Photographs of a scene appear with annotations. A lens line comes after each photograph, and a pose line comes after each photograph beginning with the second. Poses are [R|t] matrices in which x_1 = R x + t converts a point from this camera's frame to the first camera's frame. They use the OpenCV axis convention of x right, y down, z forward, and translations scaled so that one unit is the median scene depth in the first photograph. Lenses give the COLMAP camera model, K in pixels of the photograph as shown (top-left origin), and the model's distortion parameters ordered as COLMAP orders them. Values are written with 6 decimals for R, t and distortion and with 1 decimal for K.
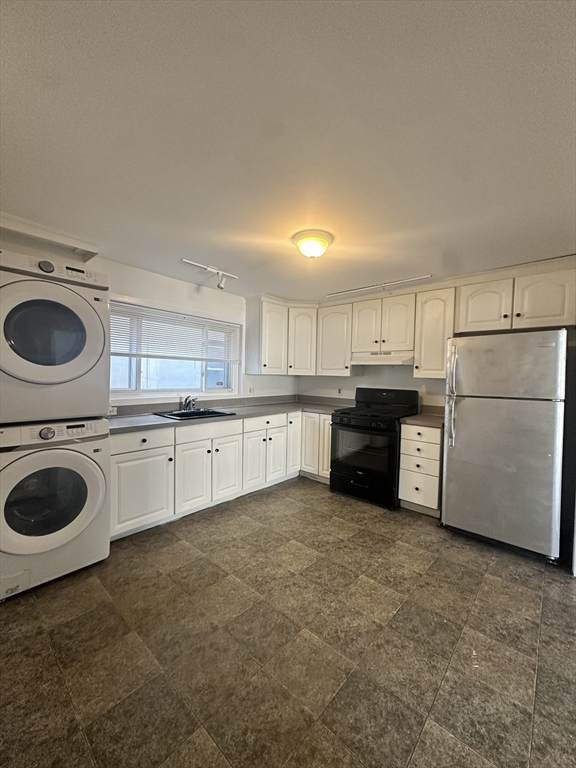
lens RADIAL K [[303.1, 0, 288.9], [0, 303.1, 382.7], [0, 0, 1]] dist [-0.010131, 0.000449]
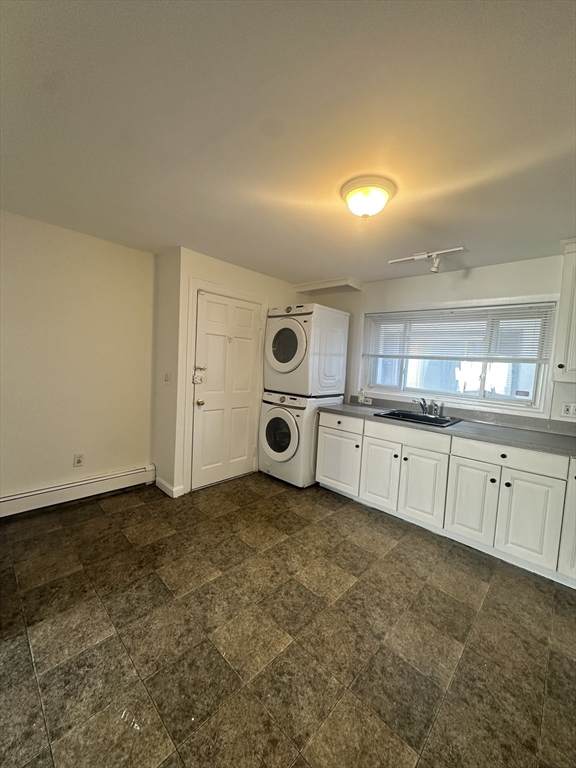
lens RADIAL K [[303.1, 0, 289.1], [0, 303.1, 383.8], [0, 0, 1]] dist [-0.010131, 0.000449]
pose [[-0.027258, 0.051846, -0.998283, 0.874410], [-0.078054, 0.995495, 0.053832, -0.026224], [0.996576, 0.079387, -0.023088, 0.882435]]
